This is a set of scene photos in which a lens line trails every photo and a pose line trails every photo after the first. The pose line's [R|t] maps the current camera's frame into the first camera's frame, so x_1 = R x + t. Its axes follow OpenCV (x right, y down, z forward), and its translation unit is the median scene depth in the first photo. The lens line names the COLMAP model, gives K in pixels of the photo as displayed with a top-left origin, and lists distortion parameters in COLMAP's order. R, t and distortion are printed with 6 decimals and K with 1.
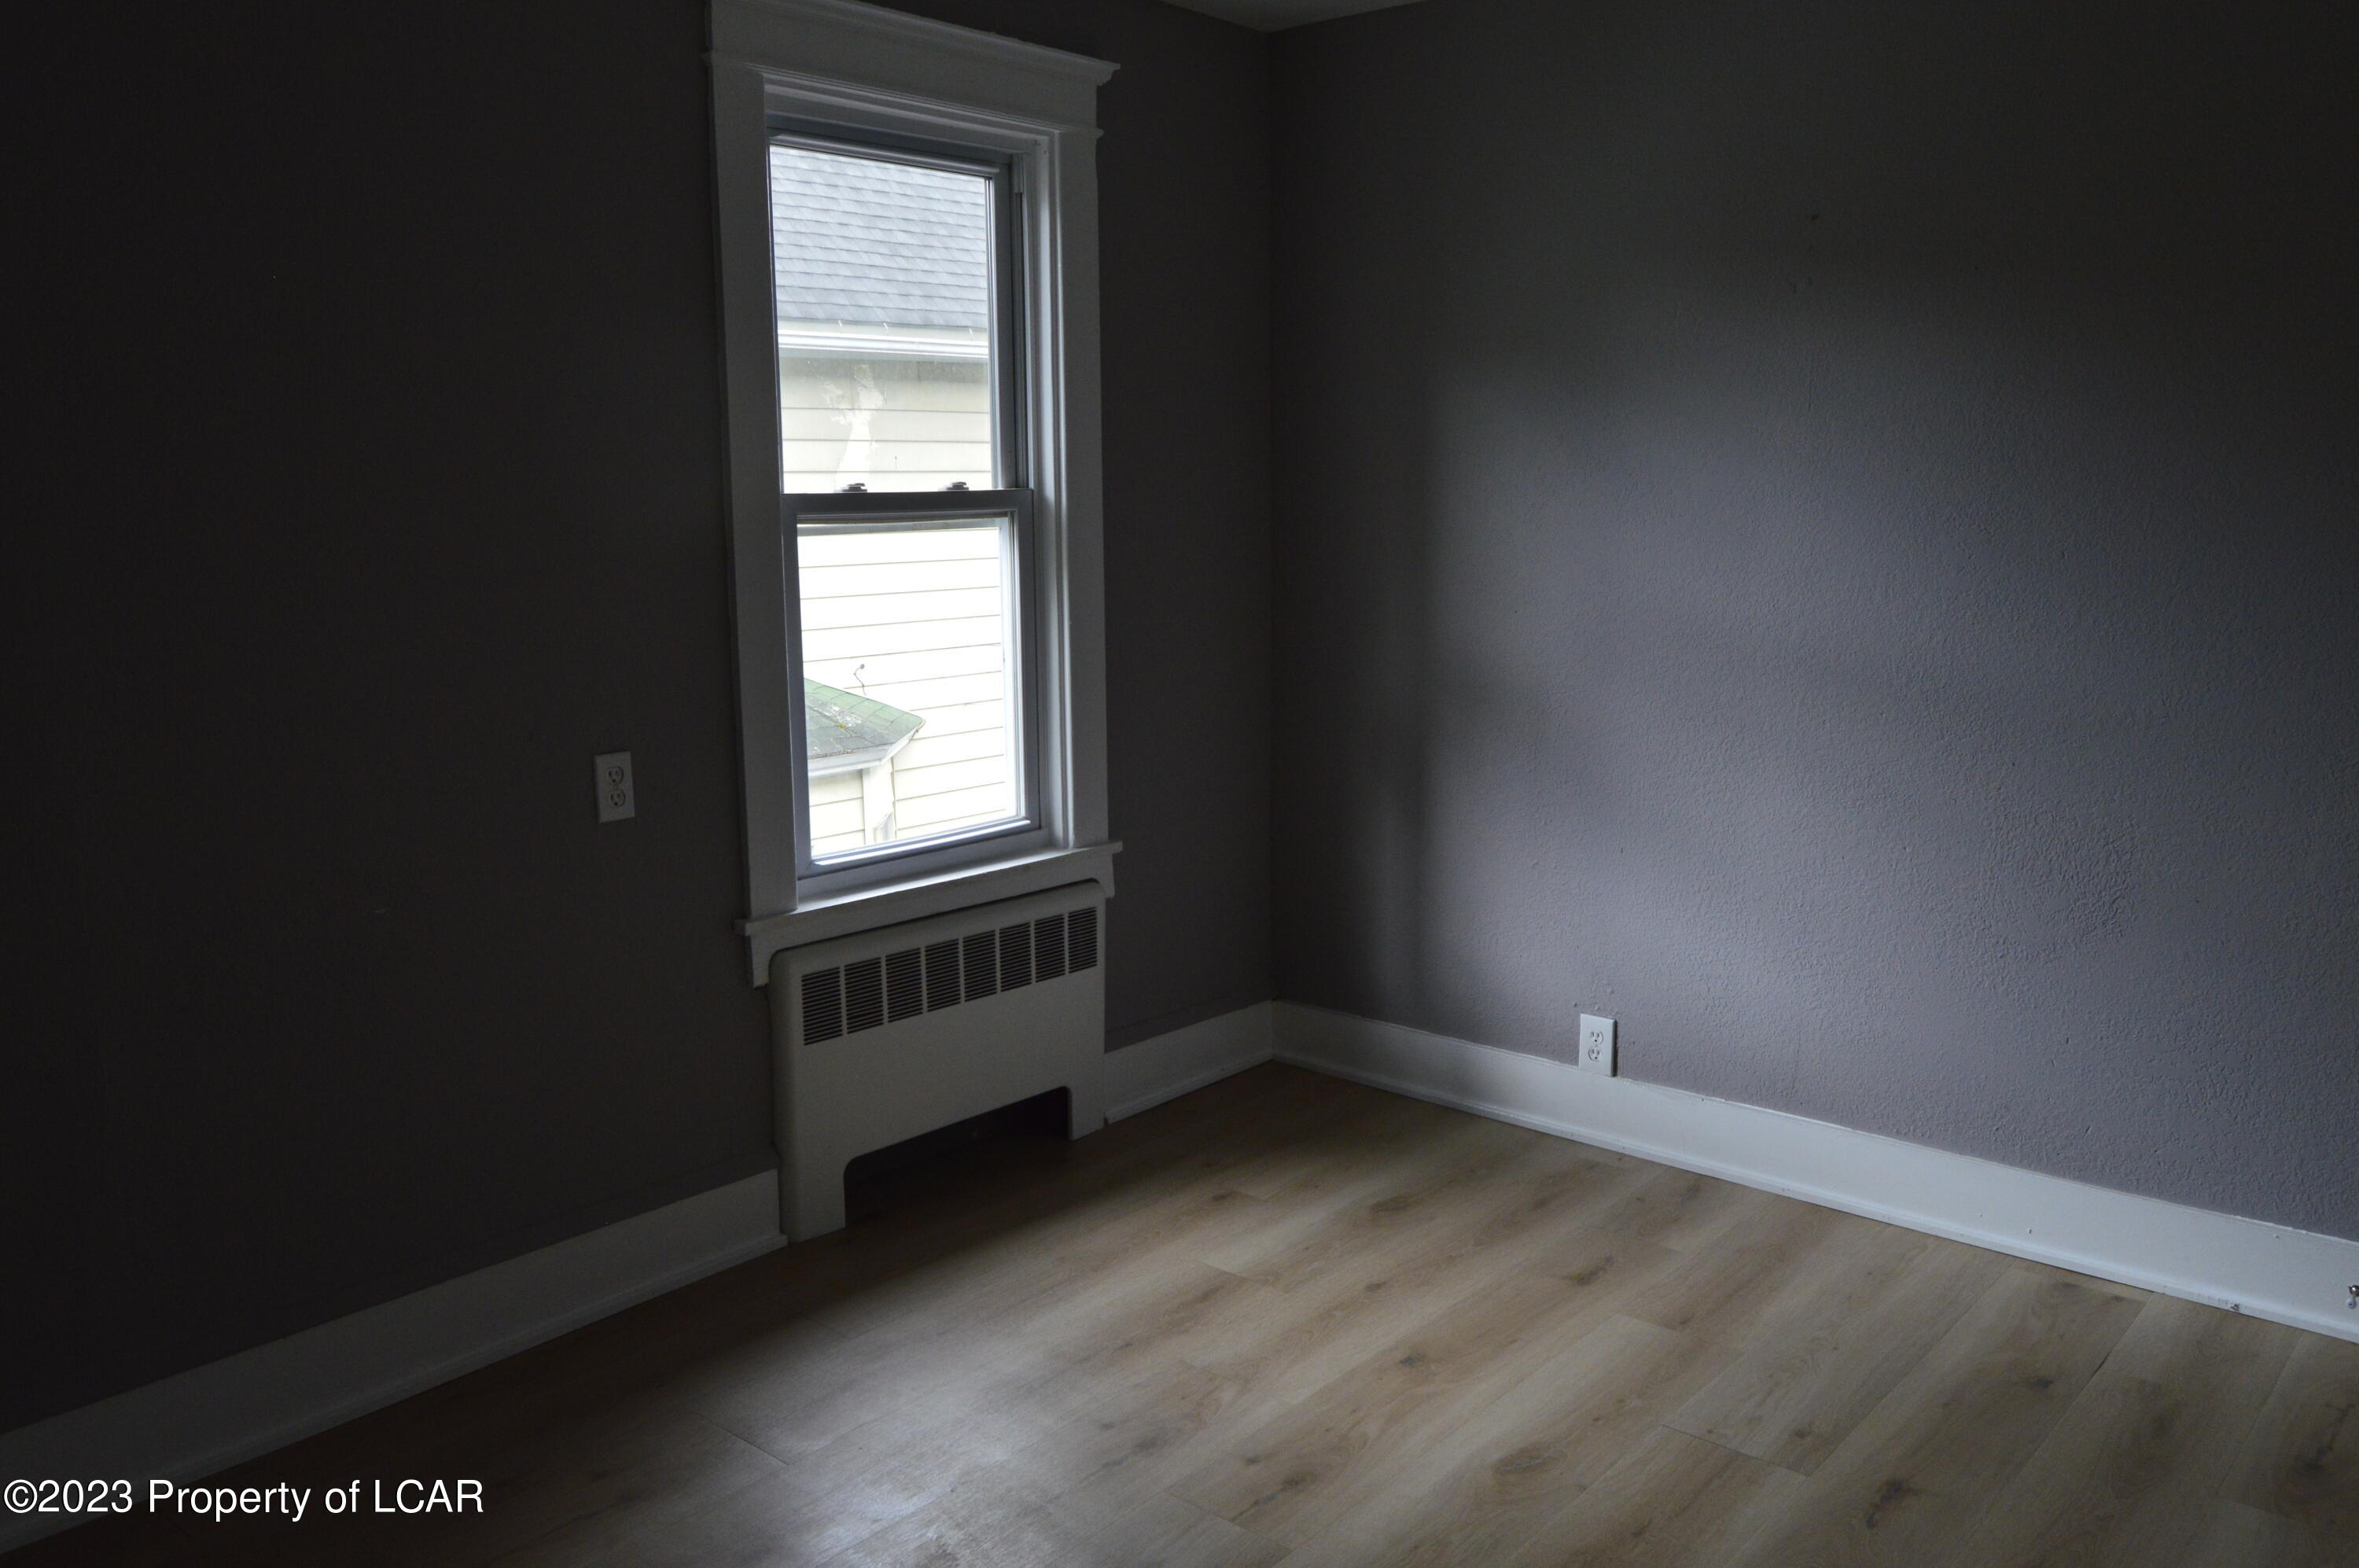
lens RADIAL K [[1875.3, 0, 1175.8], [0, 1875.3, 788.6], [0, 0, 1]] dist [0.001100, 0.003526]
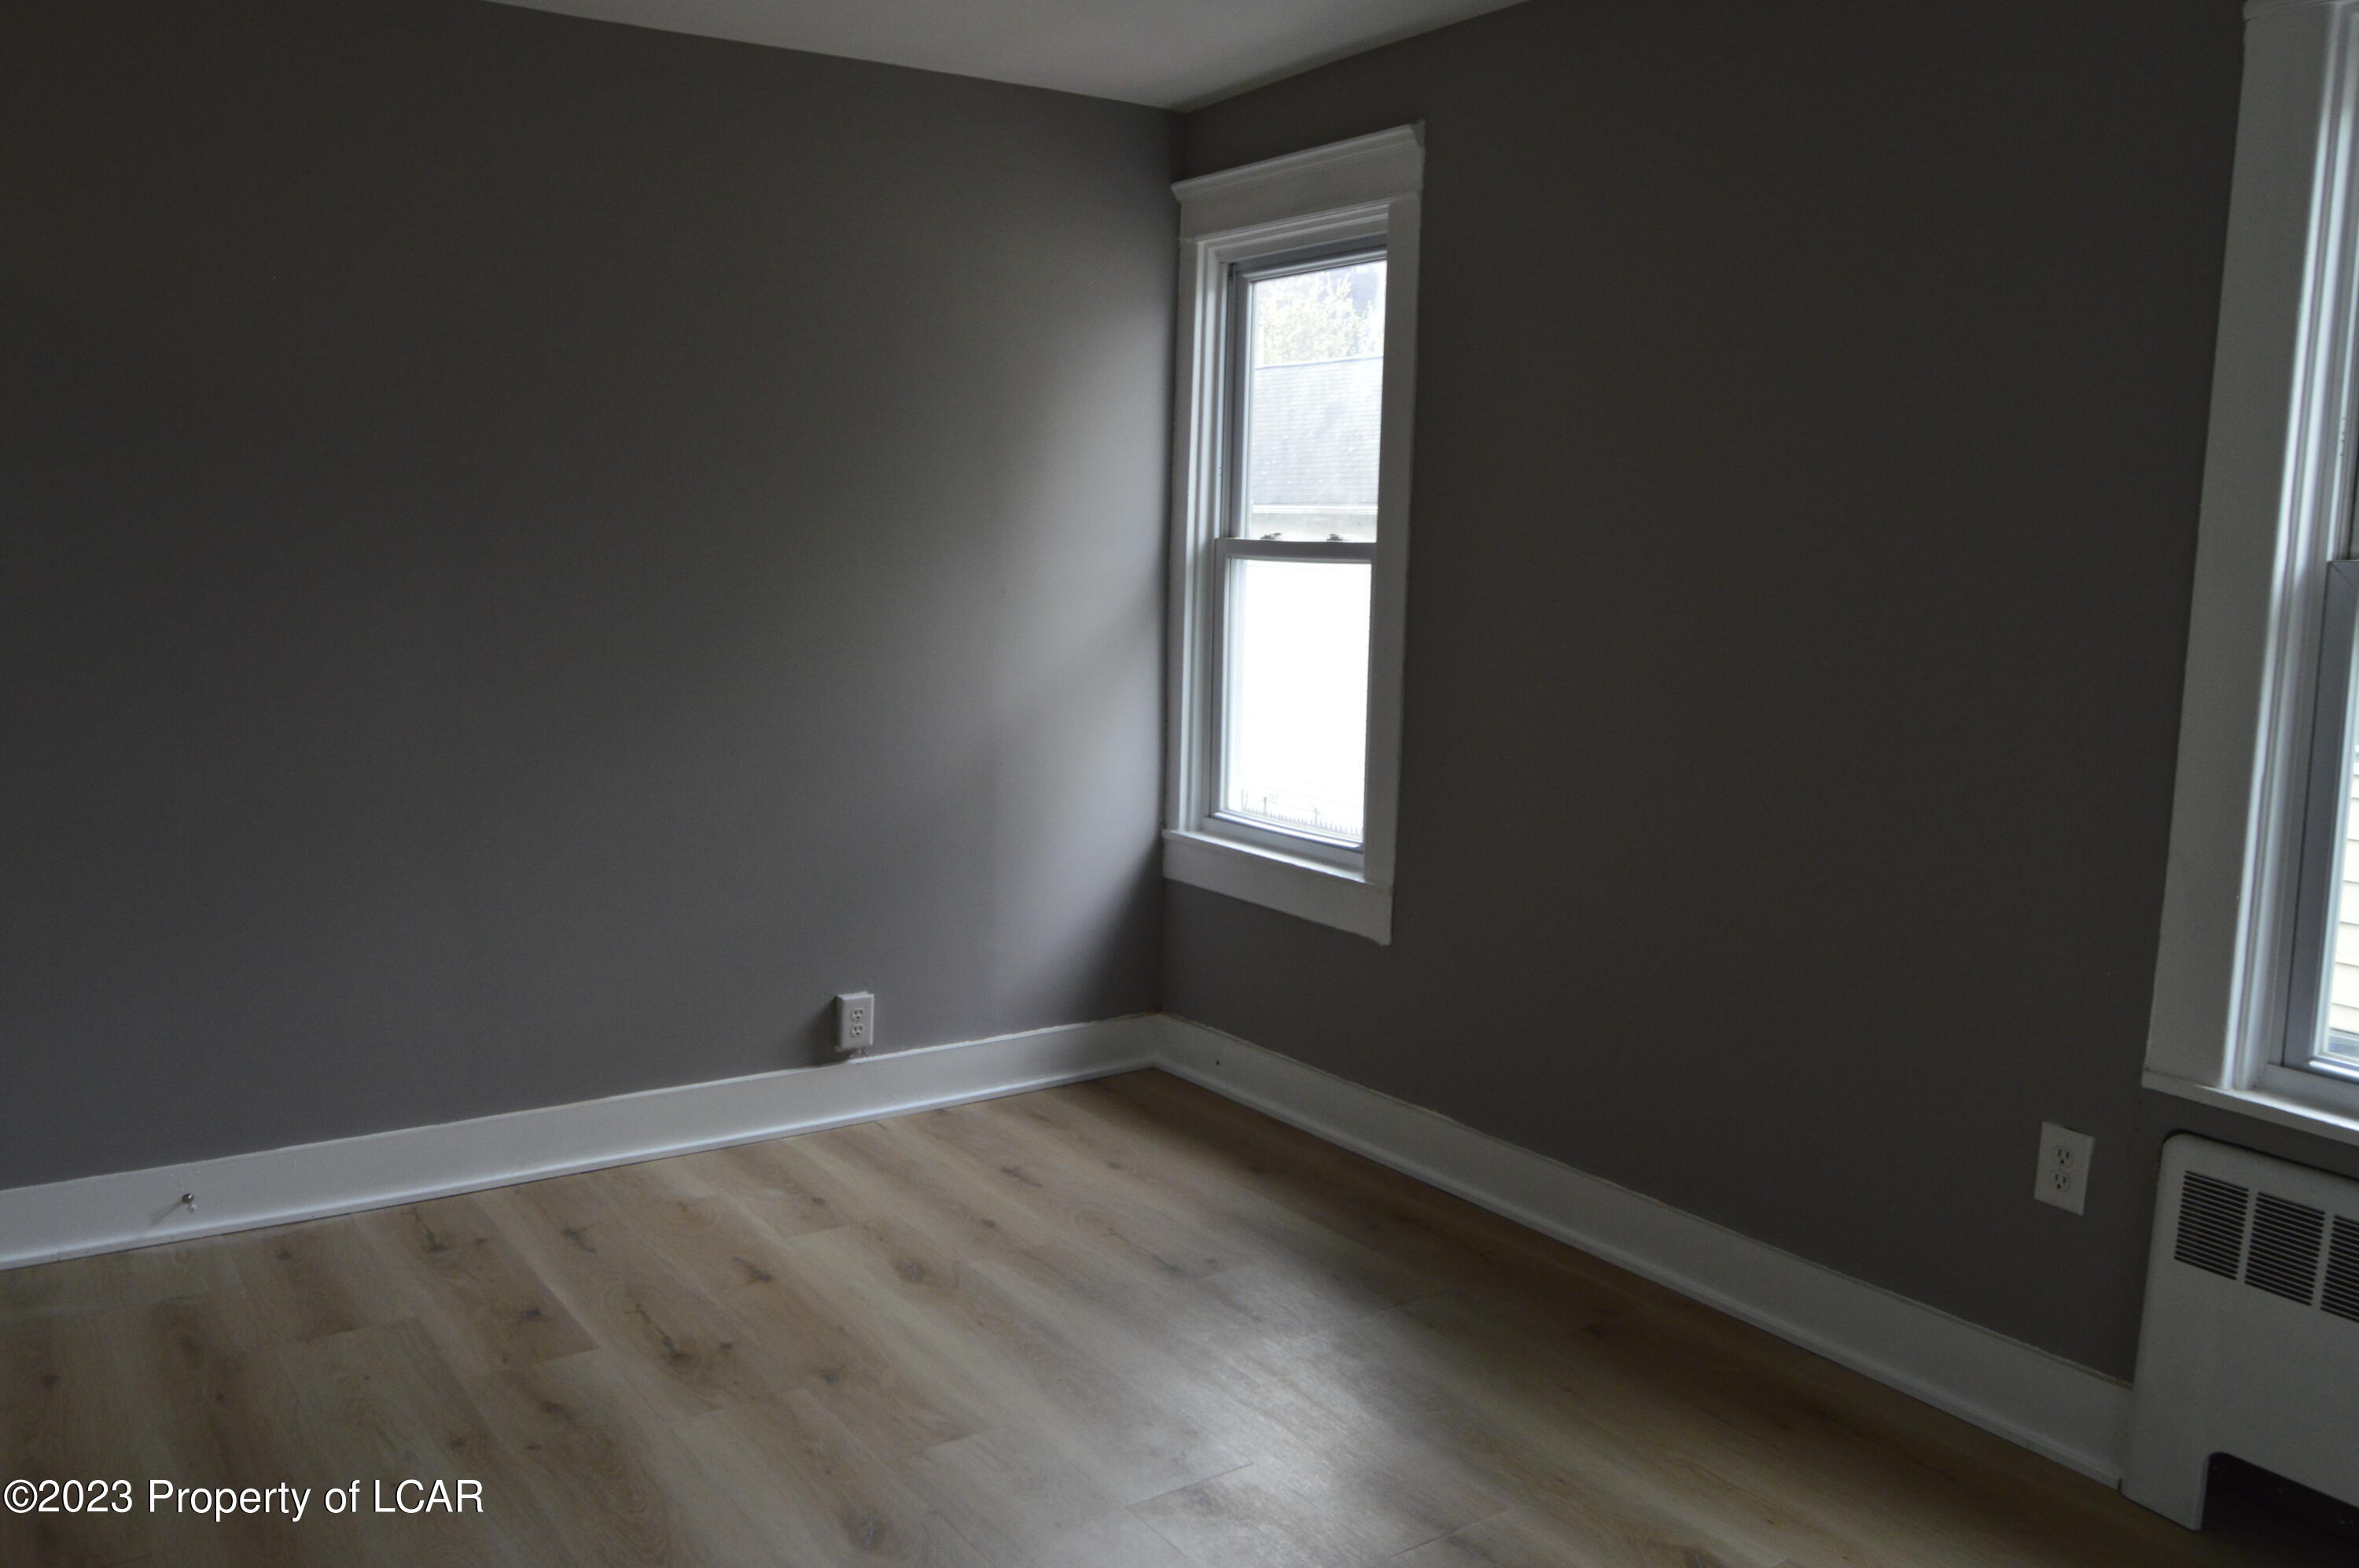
lens RADIAL K [[1875.3, 0, 1192.5], [0, 1875.3, 778.6], [0, 0, 1]] dist [0.001100, 0.003526]
pose [[-0.250901, 0.139193, -0.957953, 0.628809], [-0.169385, 0.968027, 0.185021, -0.133294], [0.953078, 0.208685, -0.219302, 0.738069]]
